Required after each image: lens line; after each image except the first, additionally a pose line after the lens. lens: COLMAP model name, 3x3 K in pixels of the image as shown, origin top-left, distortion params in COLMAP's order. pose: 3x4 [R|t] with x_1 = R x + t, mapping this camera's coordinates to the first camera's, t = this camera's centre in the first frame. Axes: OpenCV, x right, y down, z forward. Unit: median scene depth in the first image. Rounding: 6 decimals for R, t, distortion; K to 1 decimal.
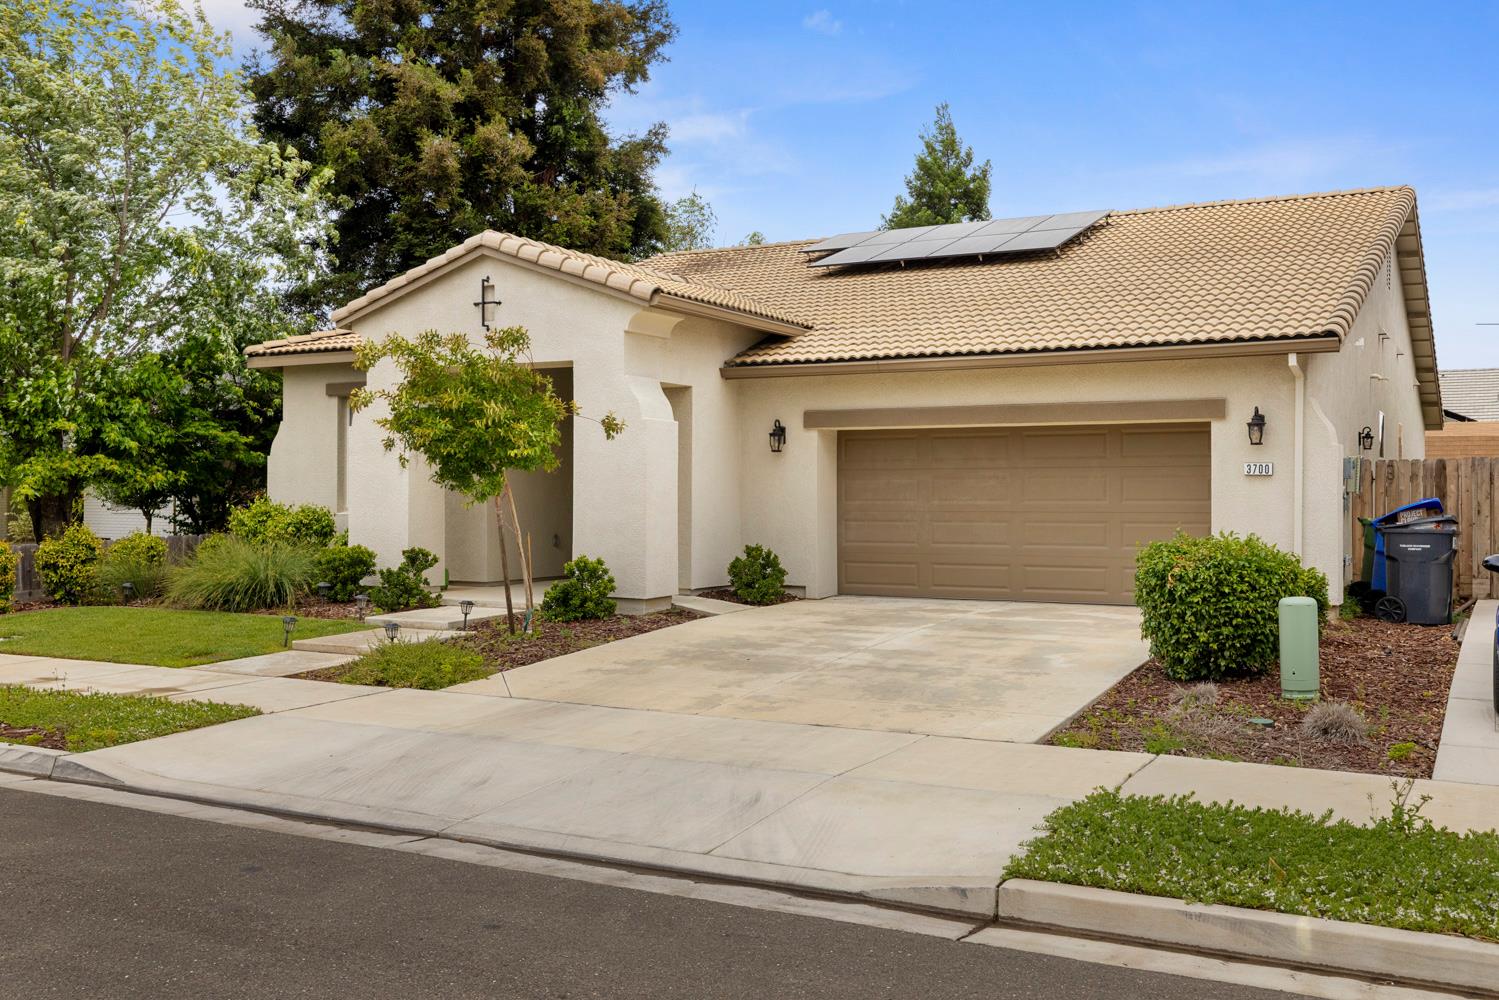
lens RADIAL K [[1511.2, 0, 749.5], [0, 1511.2, 500.0], [0, 0, 1]] dist [0.000479, 0.000764]
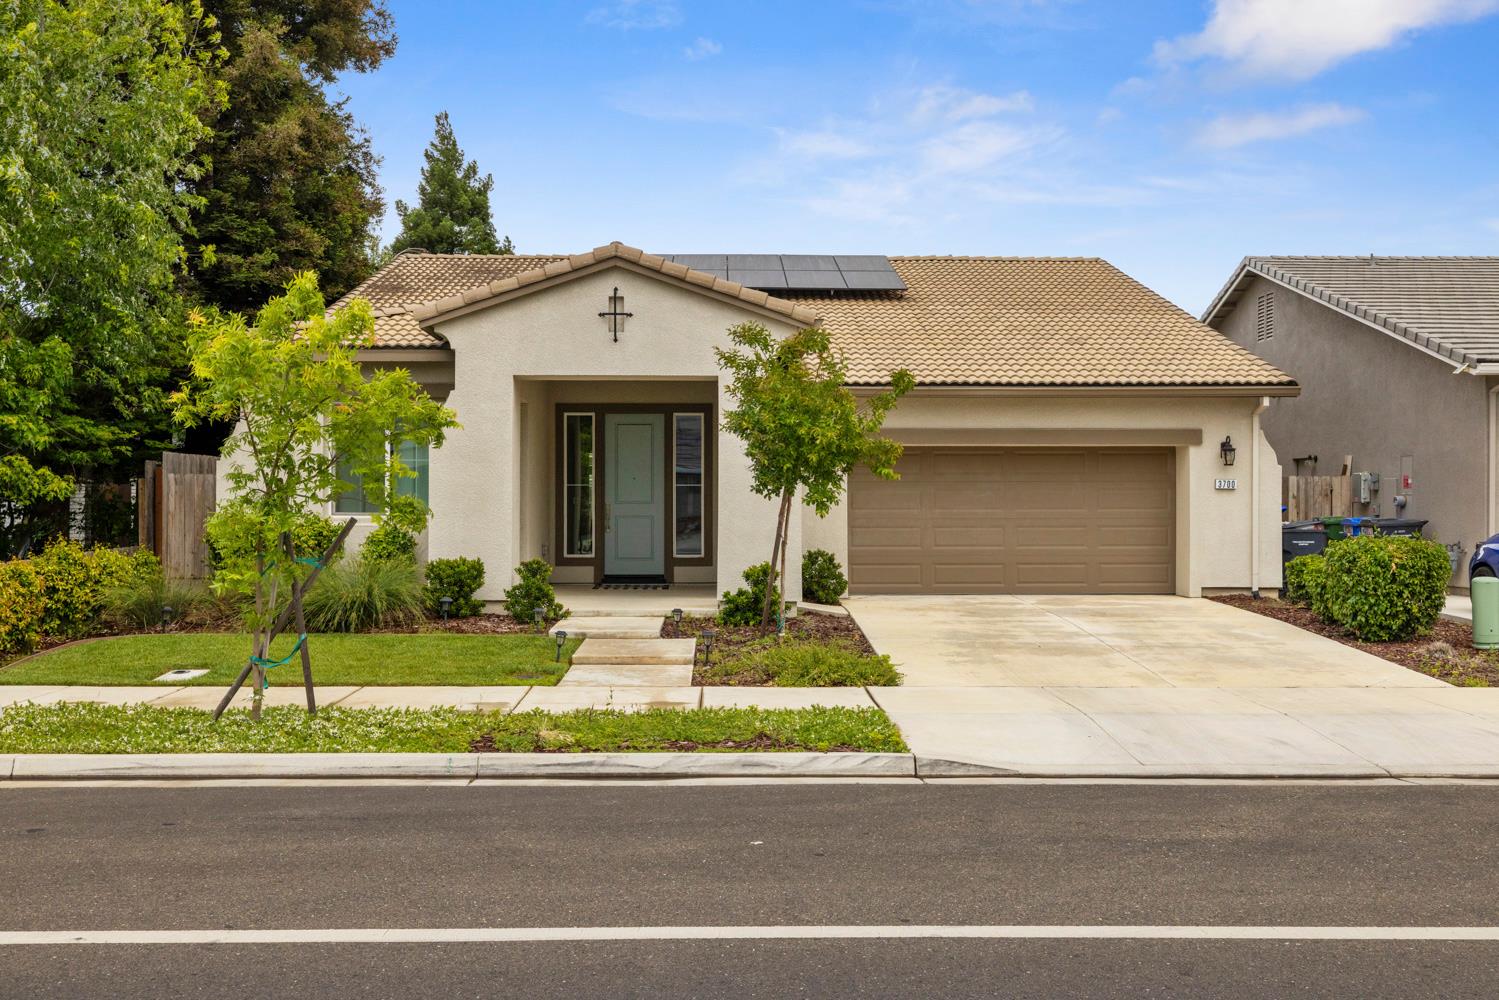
lens RADIAL K [[1521.2, 0, 749.8], [0, 1521.2, 506.3], [0, 0, 1]] dist [0.004342, -0.000286]
pose [[0.855868, -0.001563, 0.517191, -0.622472], [0.001775, 0.999998, 0.000085, -0.002230], [-0.517191, 0.000845, 0.855870, 0.088437]]
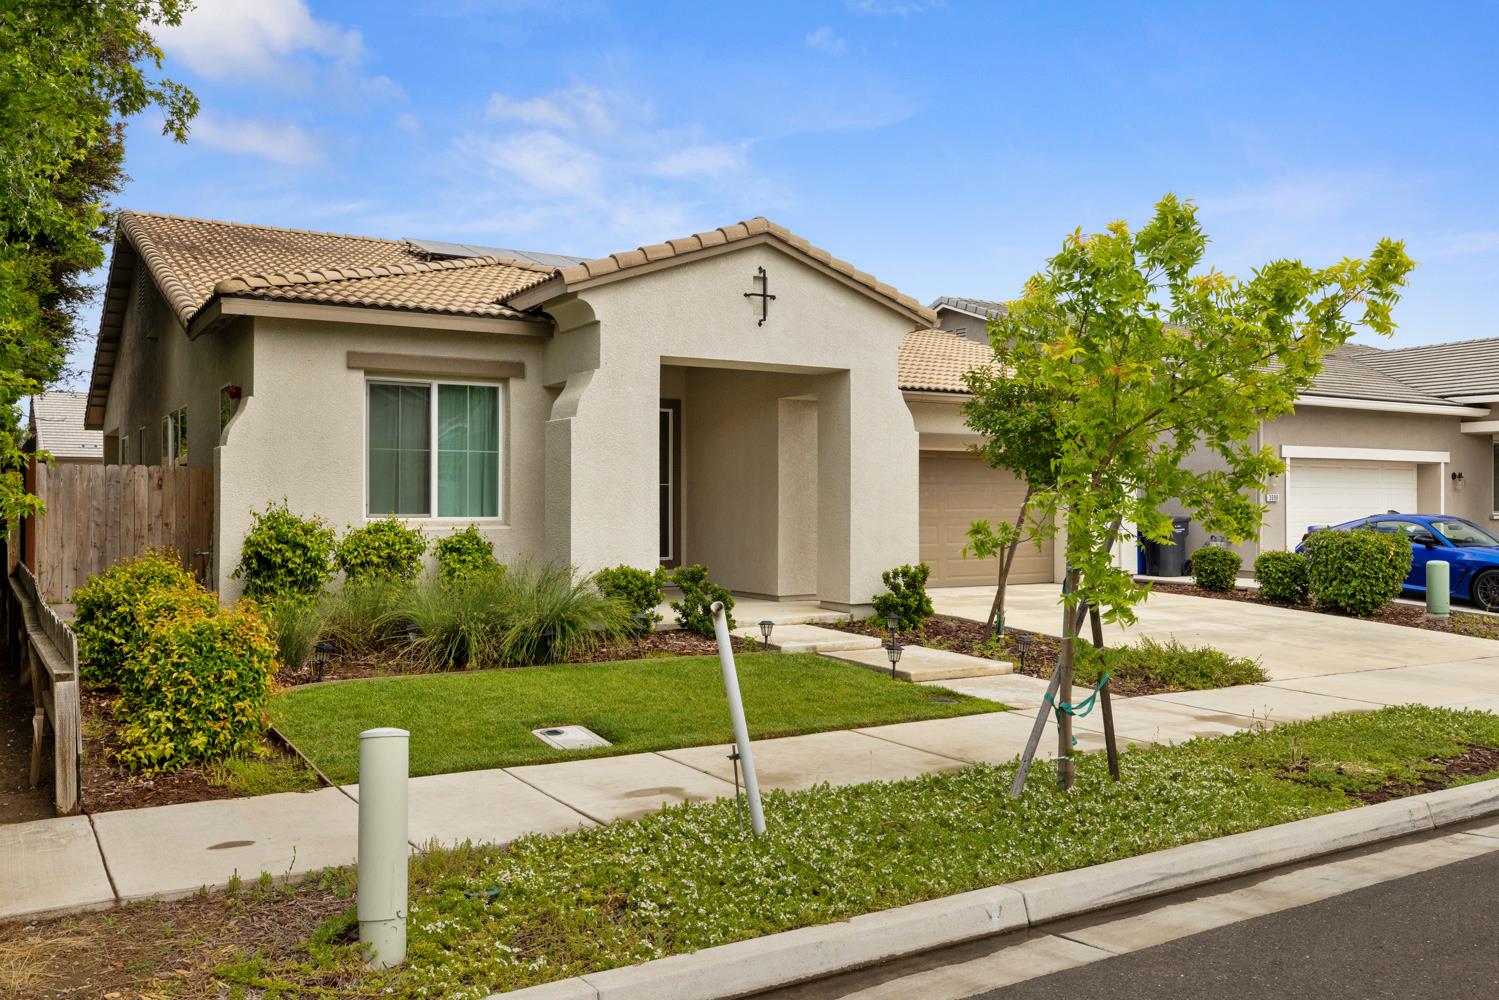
lens RADIAL K [[1235.6, 0, 749.5], [0, 1235.6, 500.0], [0, 0, 1]] dist [0.001880, 0.001643]
pose [[0.472091, 0.003969, 0.881541, -0.840329], [0.003184, 0.999976, -0.006207, -0.001236], [-0.881544, 0.005737, 0.472067, 0.654579]]
